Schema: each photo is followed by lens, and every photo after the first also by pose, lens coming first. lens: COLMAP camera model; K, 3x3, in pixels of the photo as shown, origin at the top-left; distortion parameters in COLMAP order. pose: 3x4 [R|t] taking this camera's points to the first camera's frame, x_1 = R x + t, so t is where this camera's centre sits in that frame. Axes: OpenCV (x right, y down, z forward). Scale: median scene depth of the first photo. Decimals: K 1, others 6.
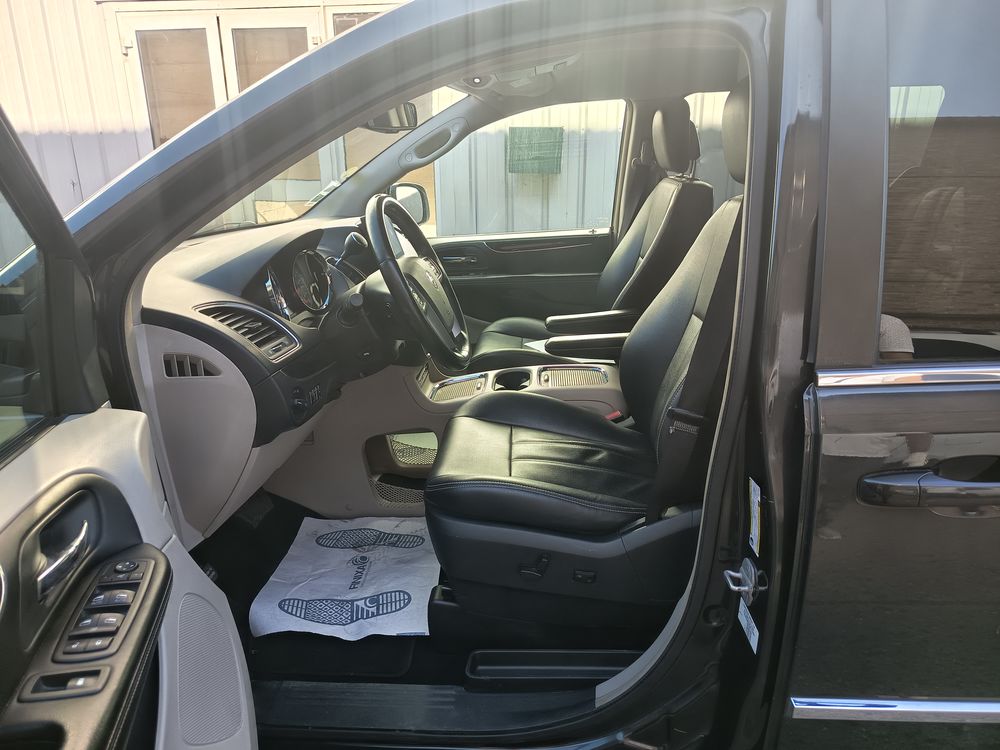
lens RADIAL K [[683.6, 0, 500.0], [0, 683.6, 375.0], [0, 0, 1]] dist [0.003353, -0.008376]
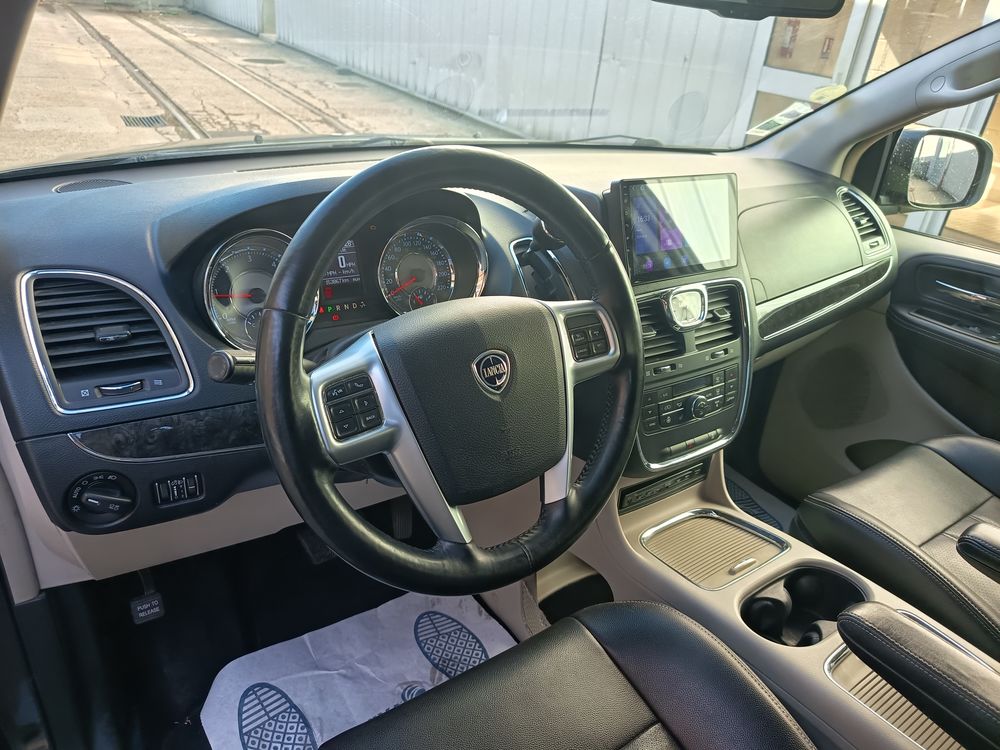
lens RADIAL K [[686.8, 0, 495.1], [0, 686.8, 373.5], [0, 0, 1]] dist [-0.006229, -0.007869]
pose [[0.616558, 0.428056, -0.660775, 0.159031], [-0.340196, 0.901735, 0.266722, -0.225998], [0.710016, 0.060344, 0.701595, 0.643801]]
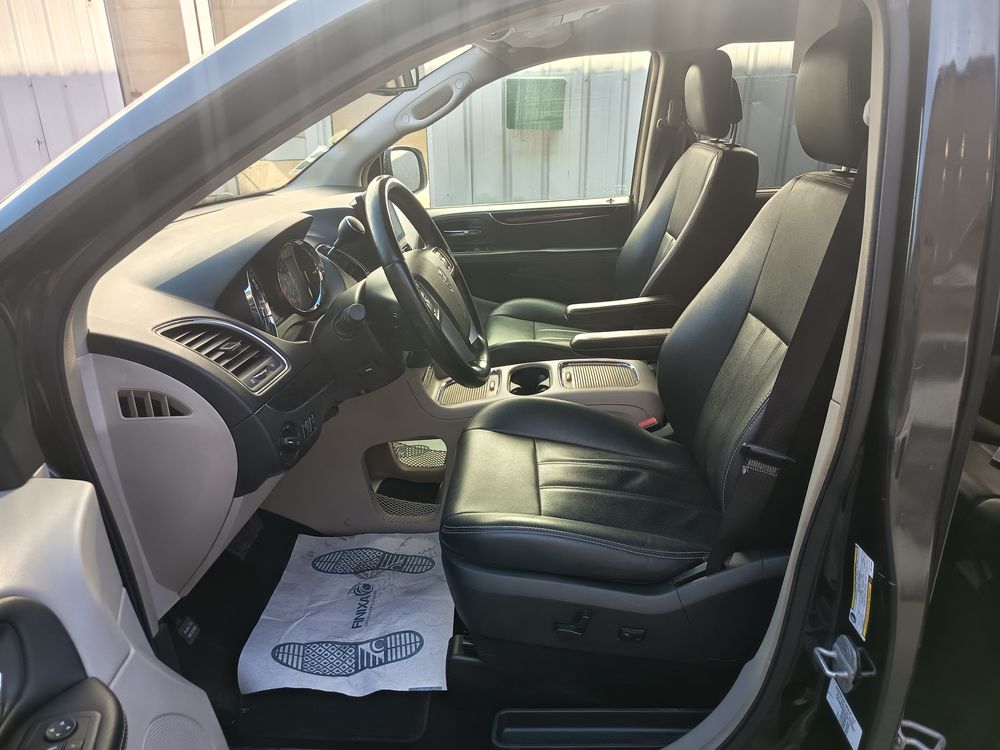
lens RADIAL K [[686.8, 0, 495.1], [0, 686.8, 373.5], [0, 0, 1]] dist [-0.006229, -0.007869]
pose [[0.999941, -0.007860, 0.007473, -0.041772], [0.007379, 0.998027, 0.062358, -0.068544], [-0.007949, -0.062299, 0.998026, 0.143454]]
